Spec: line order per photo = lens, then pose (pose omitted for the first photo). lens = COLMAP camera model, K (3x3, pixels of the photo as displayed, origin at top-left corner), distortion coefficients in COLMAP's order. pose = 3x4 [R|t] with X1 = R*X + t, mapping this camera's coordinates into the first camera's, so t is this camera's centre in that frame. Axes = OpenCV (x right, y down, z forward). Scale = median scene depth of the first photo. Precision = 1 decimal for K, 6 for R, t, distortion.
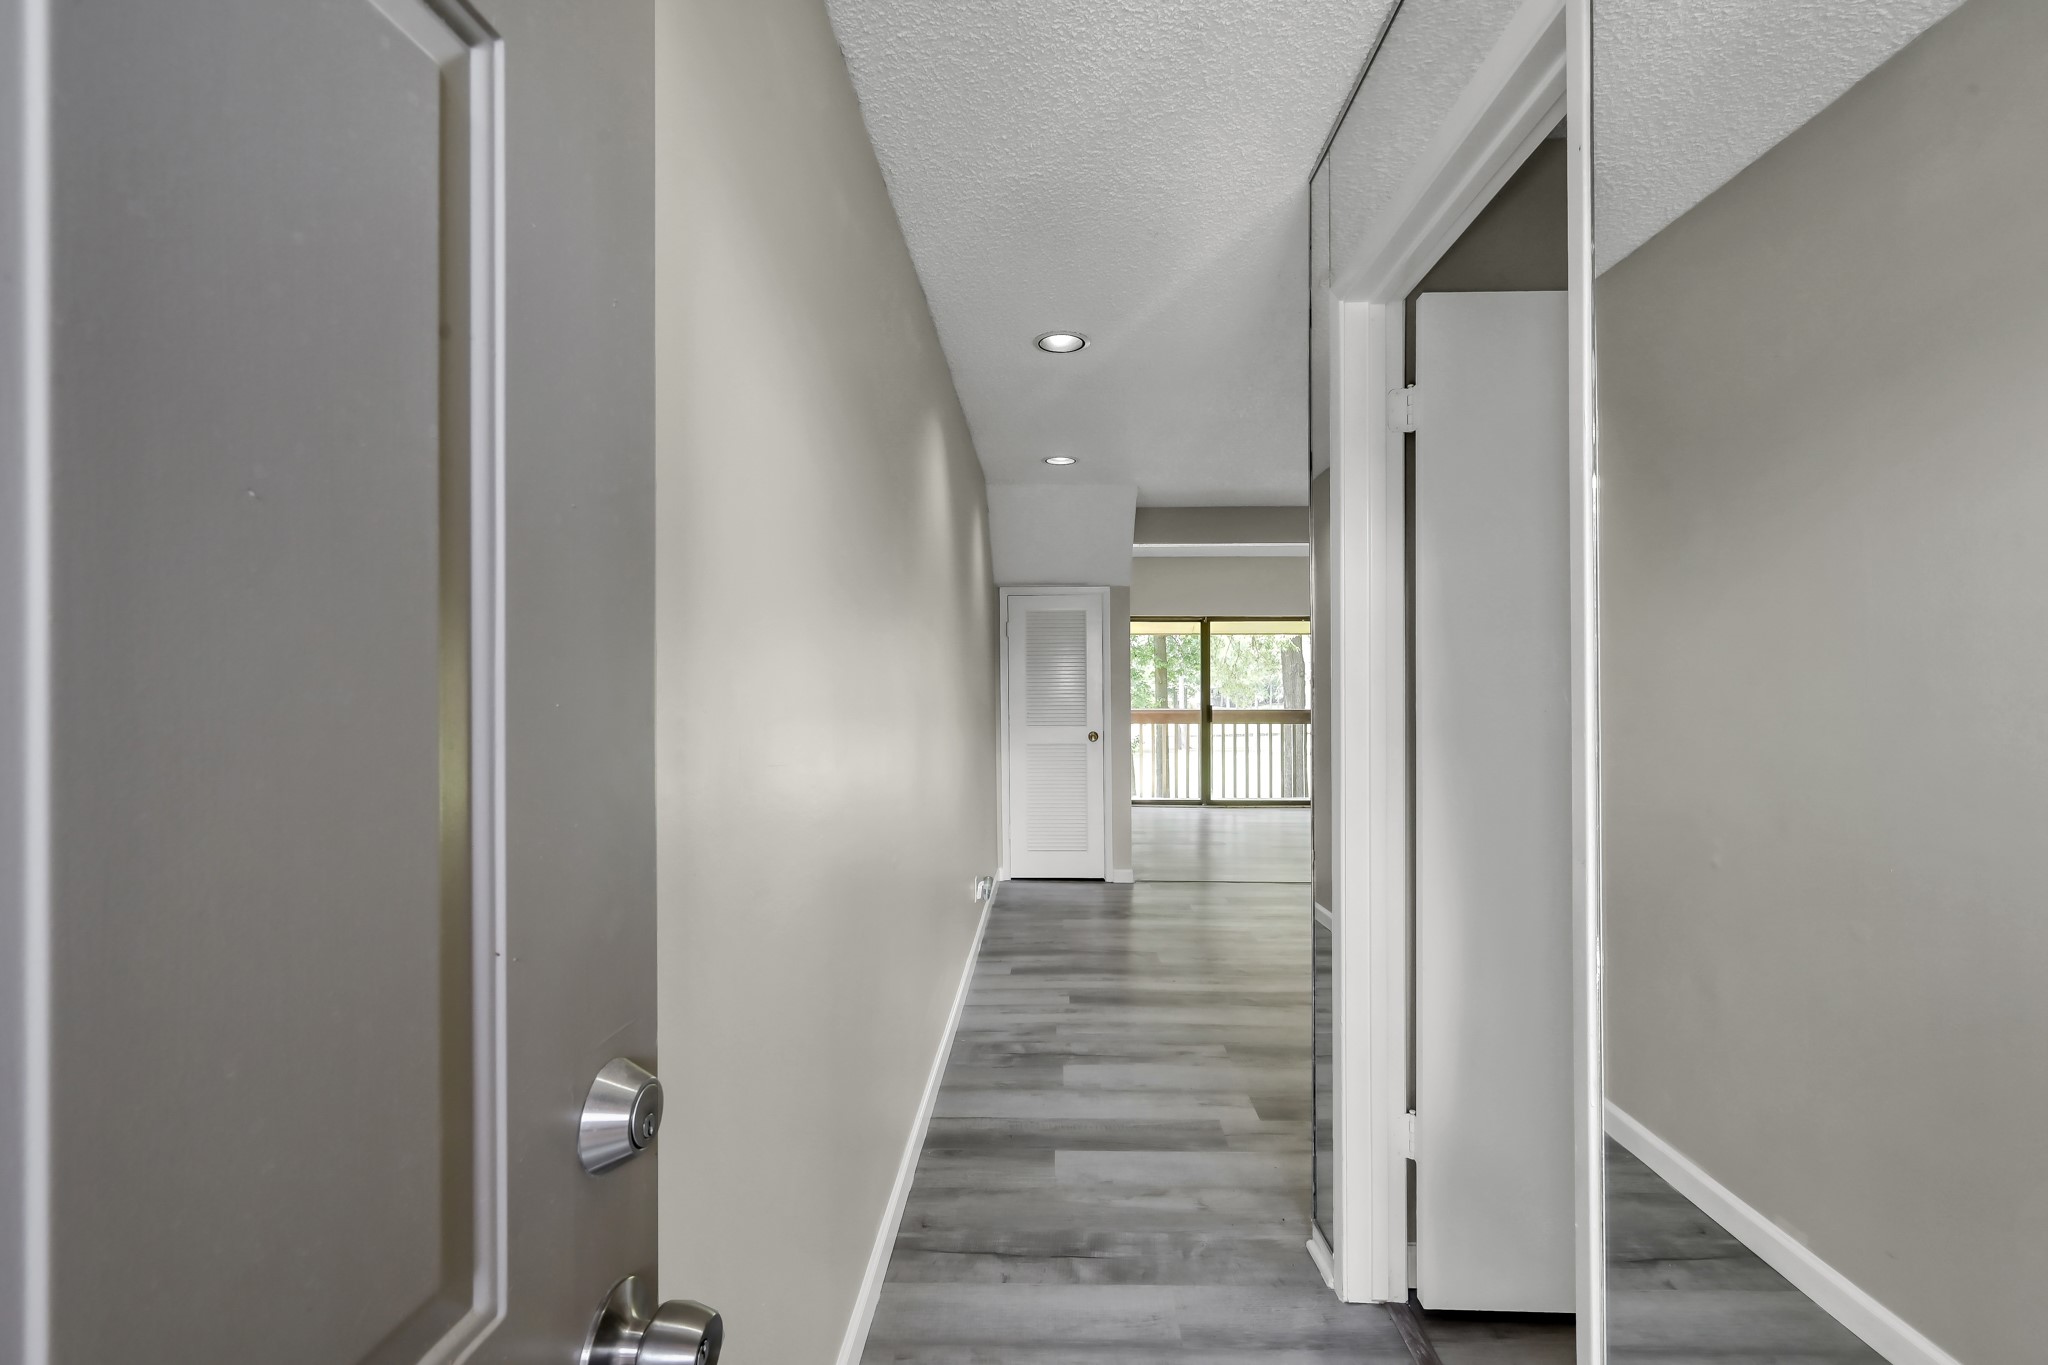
lens RADIAL K [[897.7, 0, 1029.1], [0, 897.7, 687.1], [0, 0, 1]] dist [-0.000209, 0.000011]
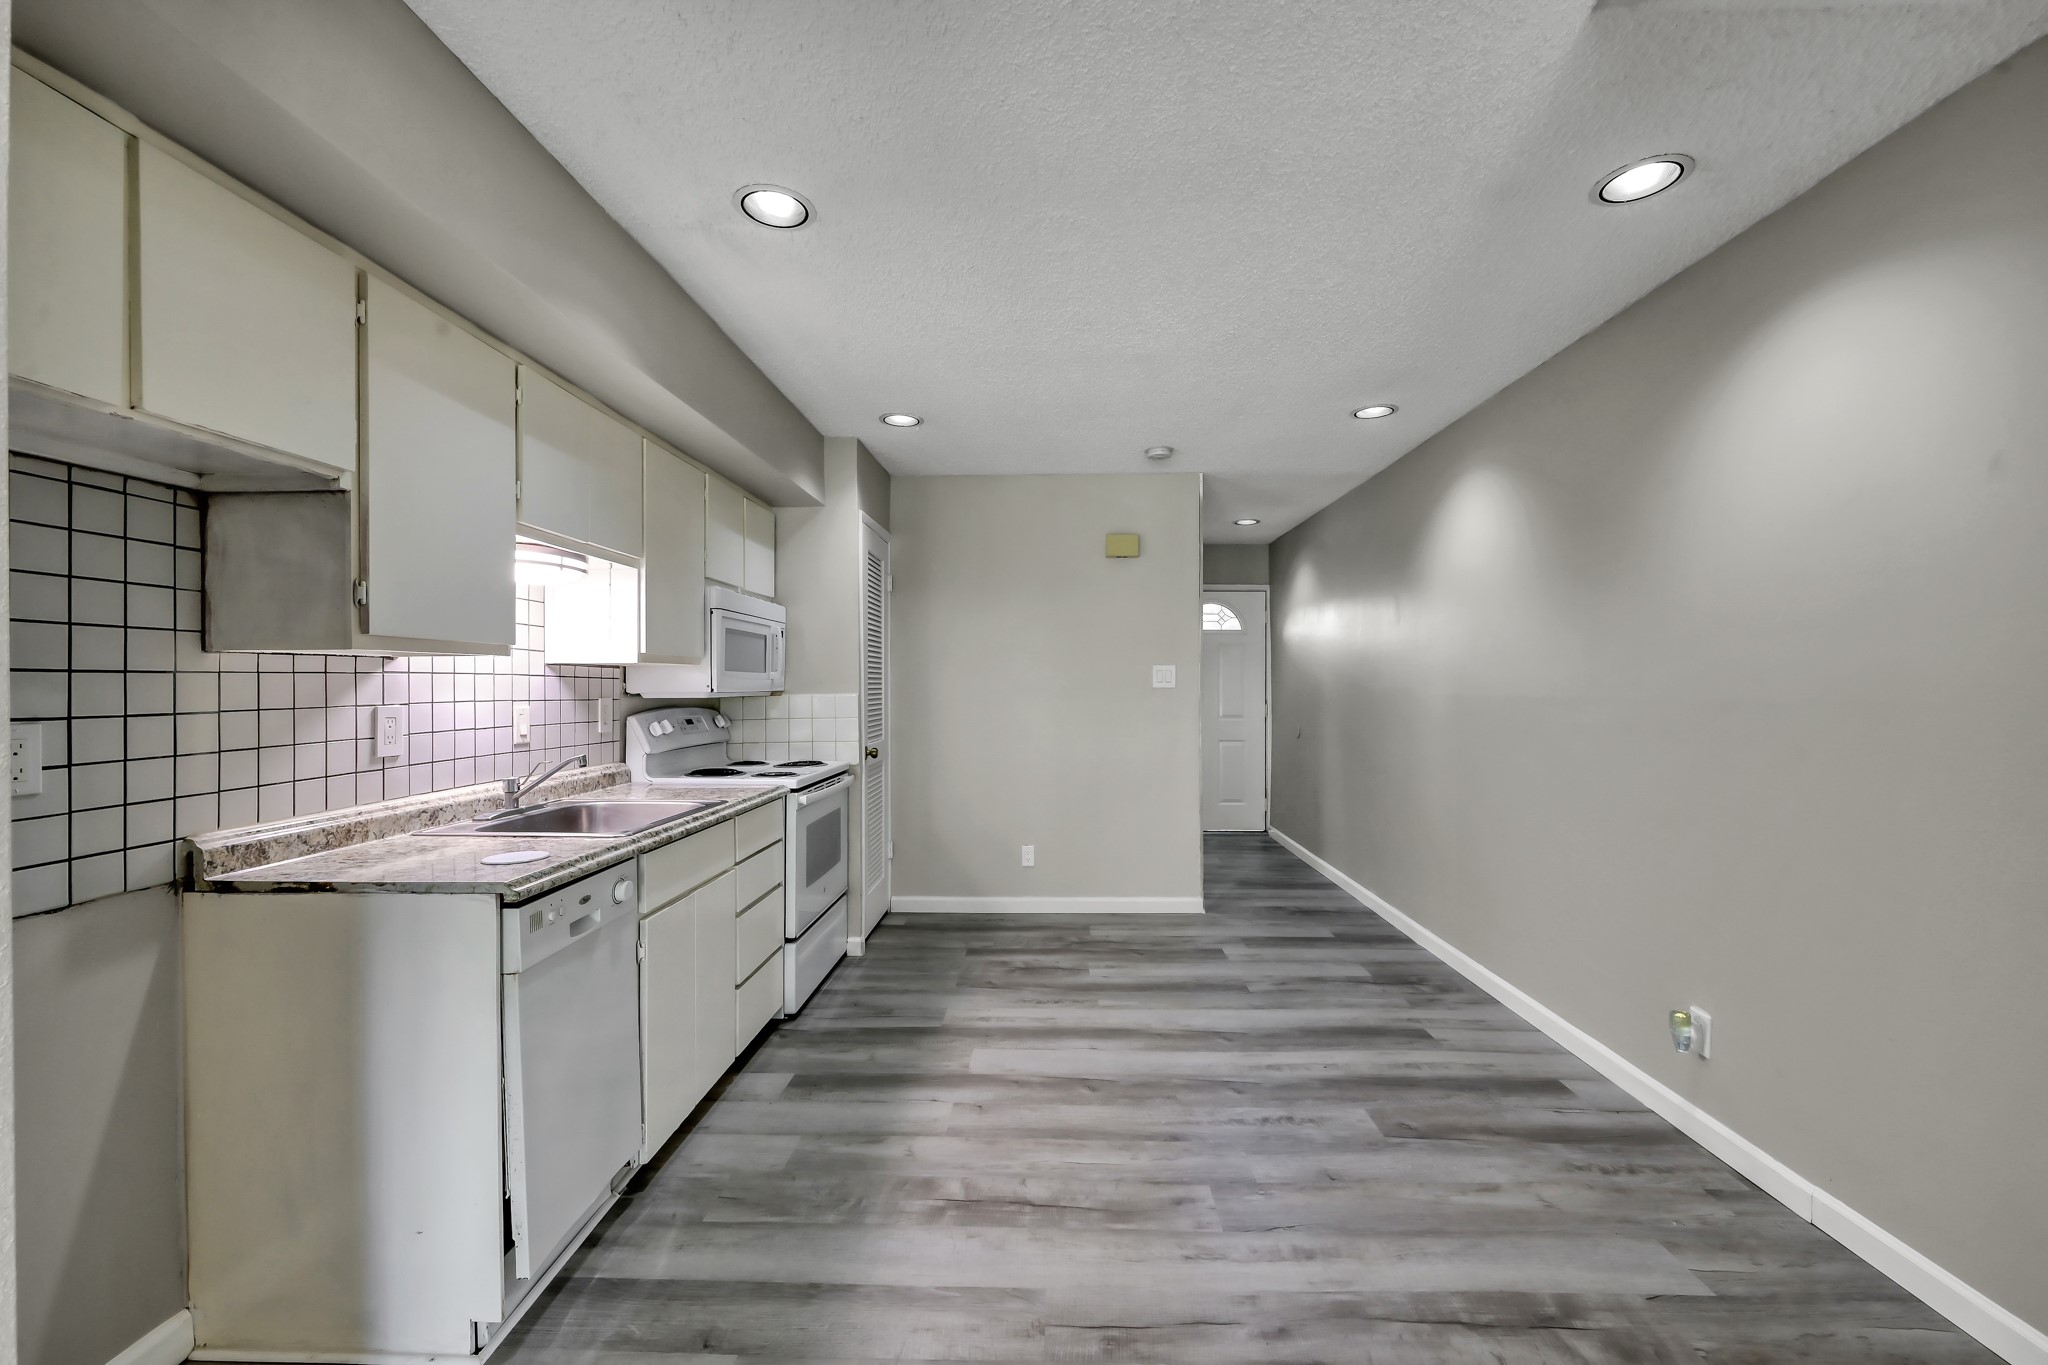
lens RADIAL K [[806.9, 0, 1040.2], [0, 806.9, 686.2], [0, 0, 1]] dist [0.000834, -0.000338]
pose [[-0.999941, 0.007493, -0.007868, 0.270168], [0.007466, 0.999966, 0.003504, -0.000813], [0.007894, 0.003445, -0.999963, 1.118150]]
